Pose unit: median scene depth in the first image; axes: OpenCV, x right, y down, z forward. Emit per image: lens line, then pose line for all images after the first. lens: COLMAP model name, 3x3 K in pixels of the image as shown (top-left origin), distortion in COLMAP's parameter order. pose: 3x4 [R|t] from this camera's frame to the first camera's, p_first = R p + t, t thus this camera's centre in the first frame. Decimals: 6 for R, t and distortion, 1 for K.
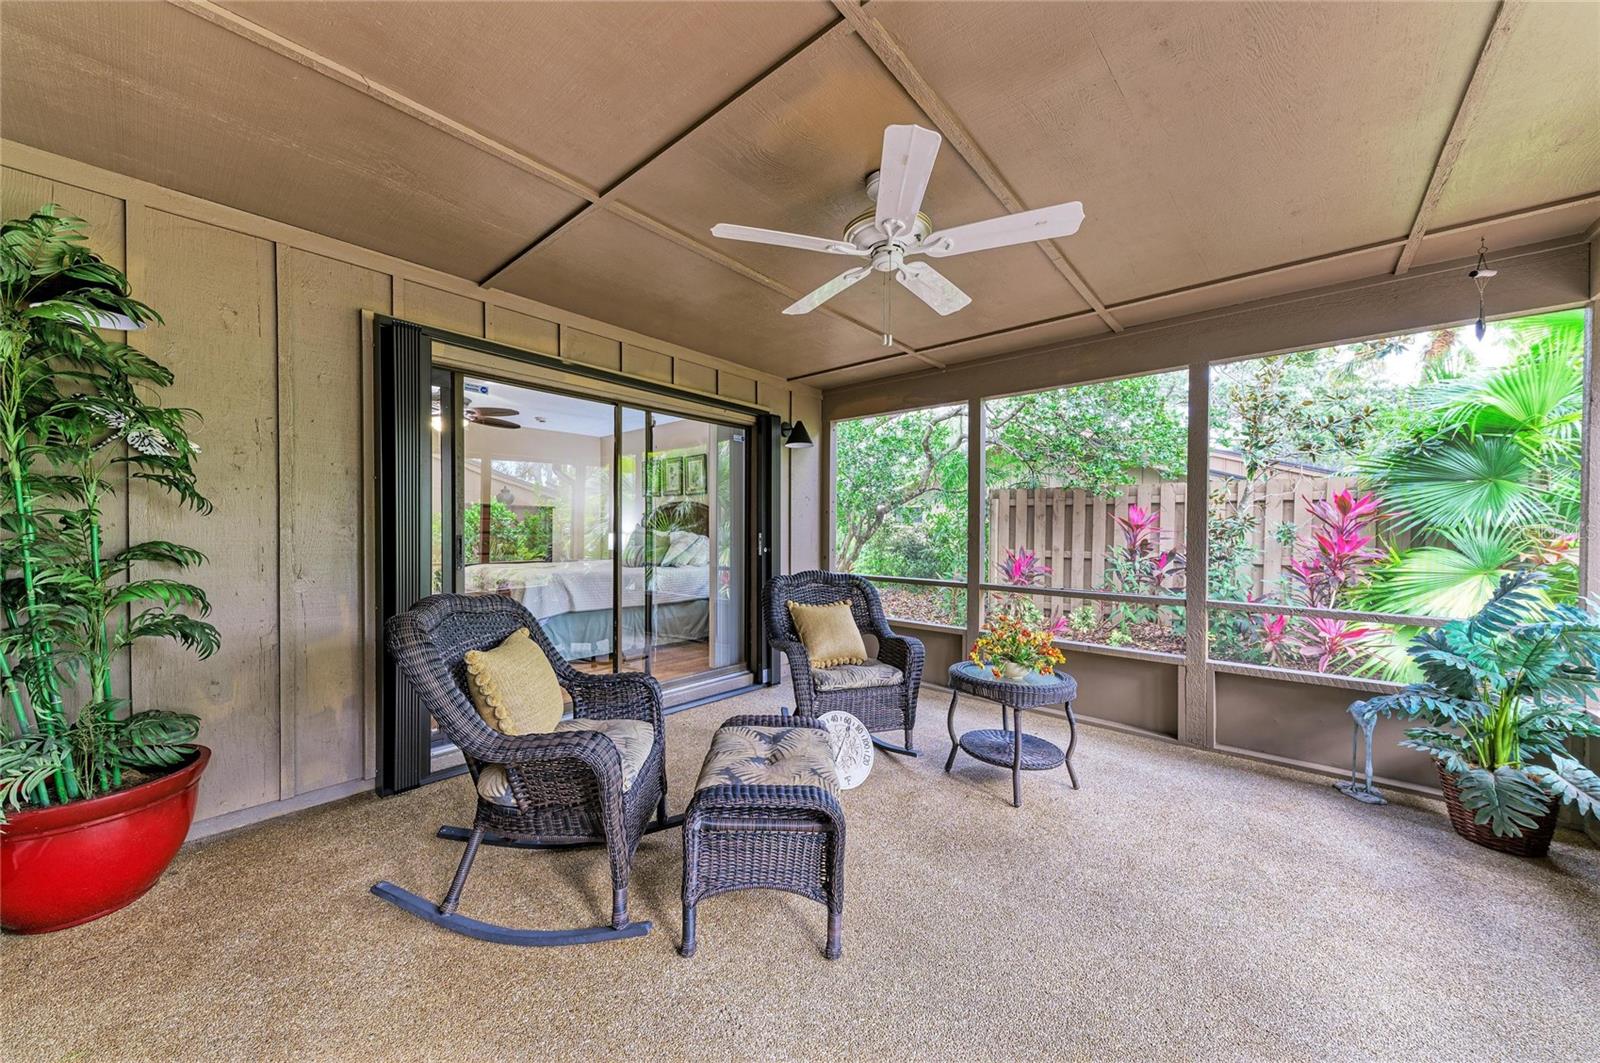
lens RADIAL K [[560.3, 0, 800.5], [0, 560.3, 534.1], [0, 0, 1]] dist [-0.001377, -0.000102]
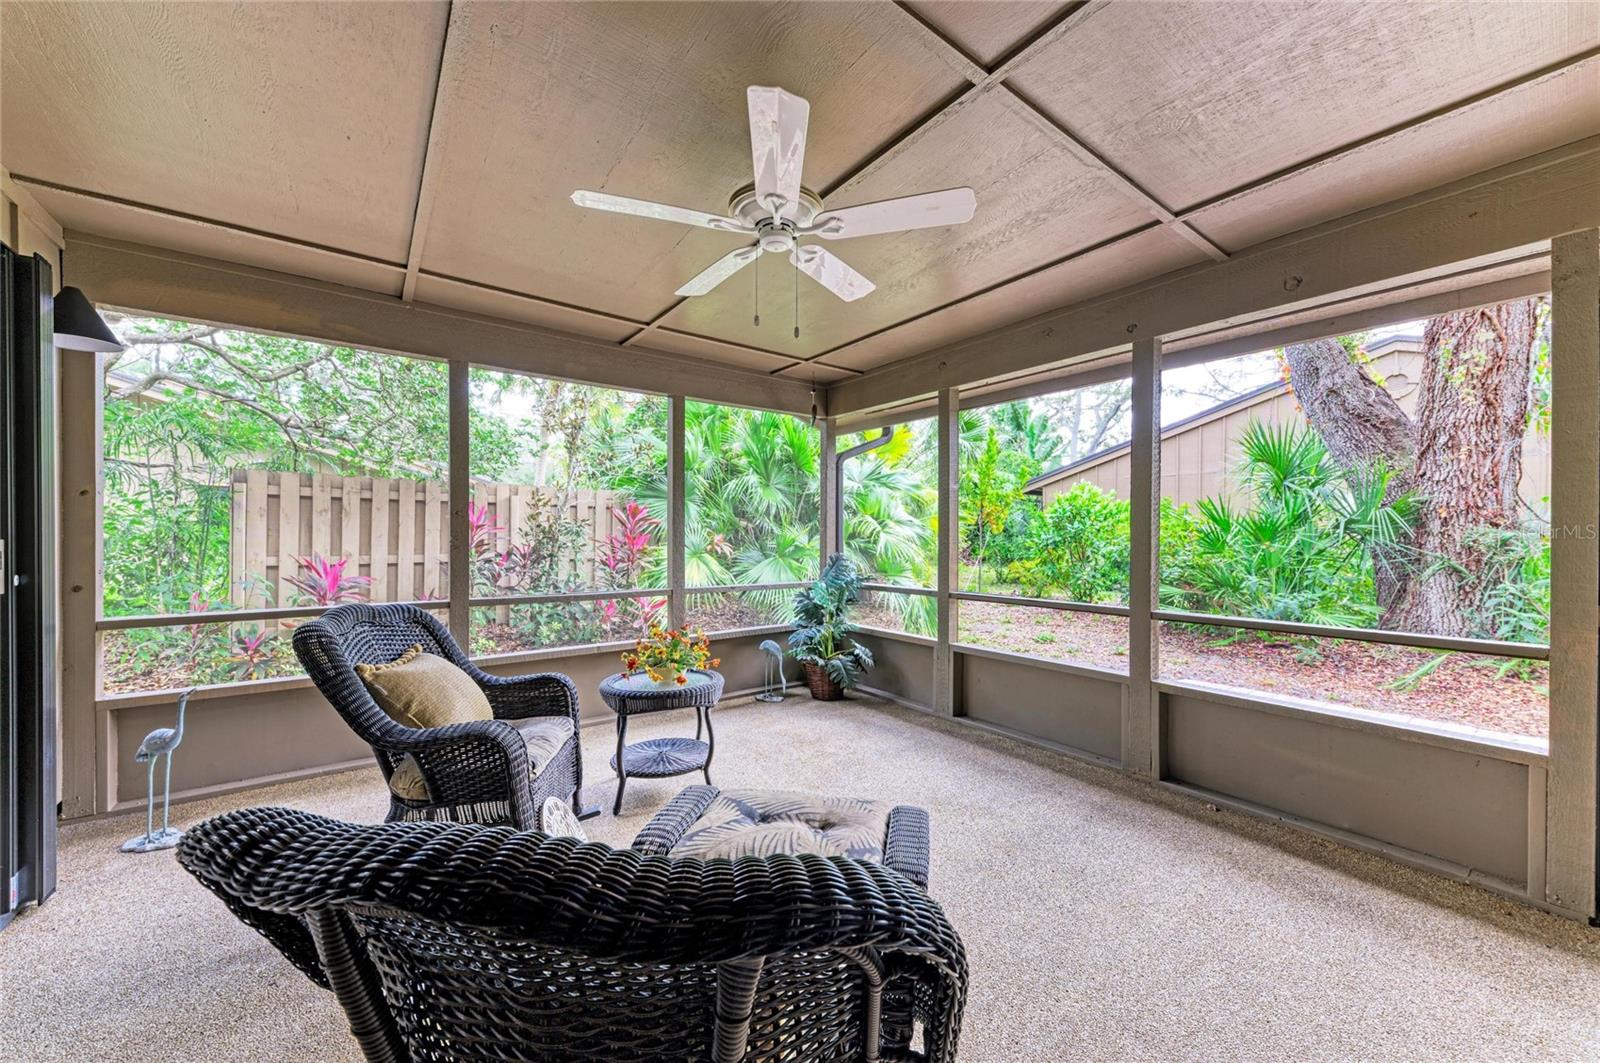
lens RADIAL K [[589.8, 0, 801.1], [0, 589.8, 533.1], [0, 0, 1]] dist [0.000737, 0.000005]
pose [[0.206197, -0.007166, 0.978484, -0.358774], [0.004020, 0.999971, 0.006476, -0.008166], [-0.978502, 0.002598, 0.206220, 0.341049]]
